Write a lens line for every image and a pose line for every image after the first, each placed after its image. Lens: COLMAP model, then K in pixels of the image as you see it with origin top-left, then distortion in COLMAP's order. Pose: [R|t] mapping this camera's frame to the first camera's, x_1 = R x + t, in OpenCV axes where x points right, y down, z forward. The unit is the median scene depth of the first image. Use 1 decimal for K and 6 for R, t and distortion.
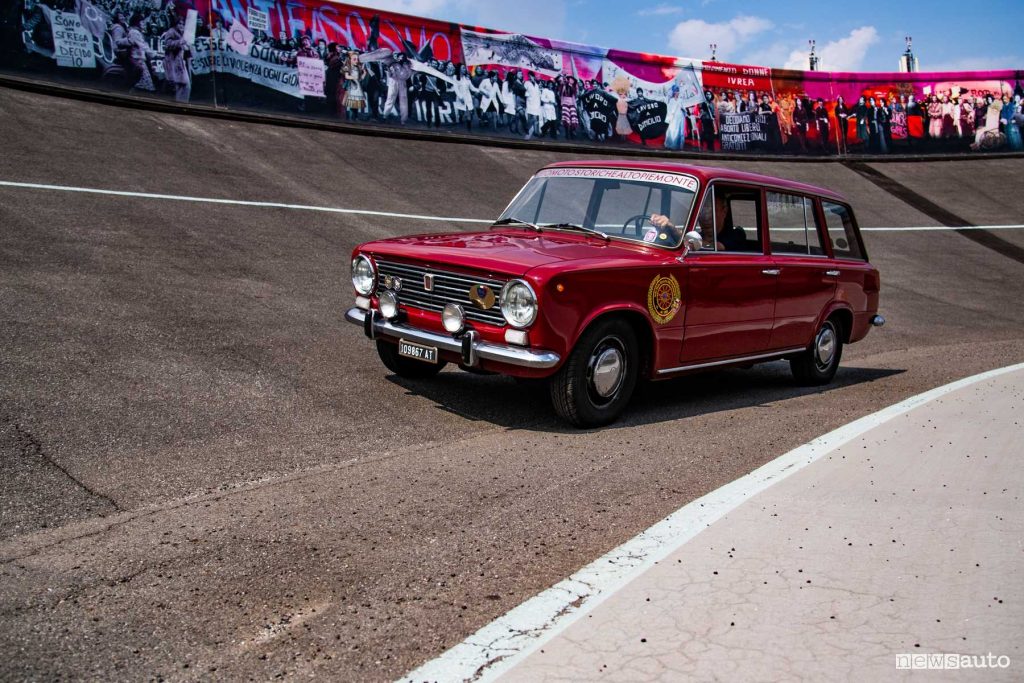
lens RADIAL K [[897.4, 0, 517.8], [0, 897.4, 327.8], [0, 0, 1]] dist [-0.114318, 0.079661]
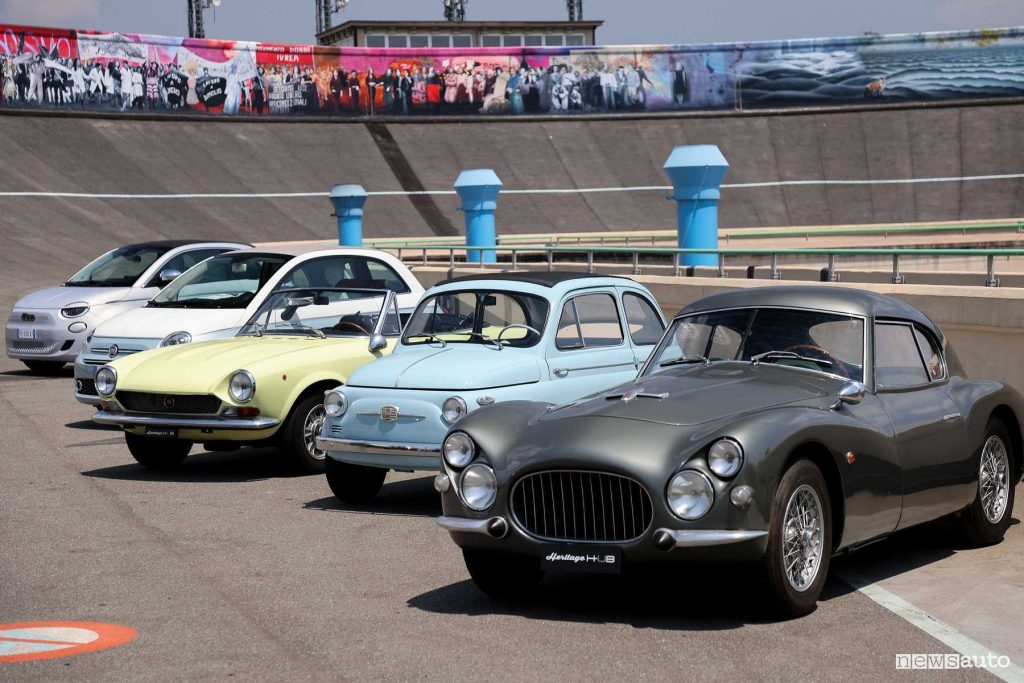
lens RADIAL K [[2531.5, 0, 512.0], [0, 2531.5, 341.5], [0, 0, 1]] dist [0.521166, -0.088192]
pose [[0.973023, 0.033525, 0.228257, -0.307030], [-0.046565, 0.997562, 0.051986, -0.087434], [-0.225958, -0.061213, 0.972212, -3.138735]]
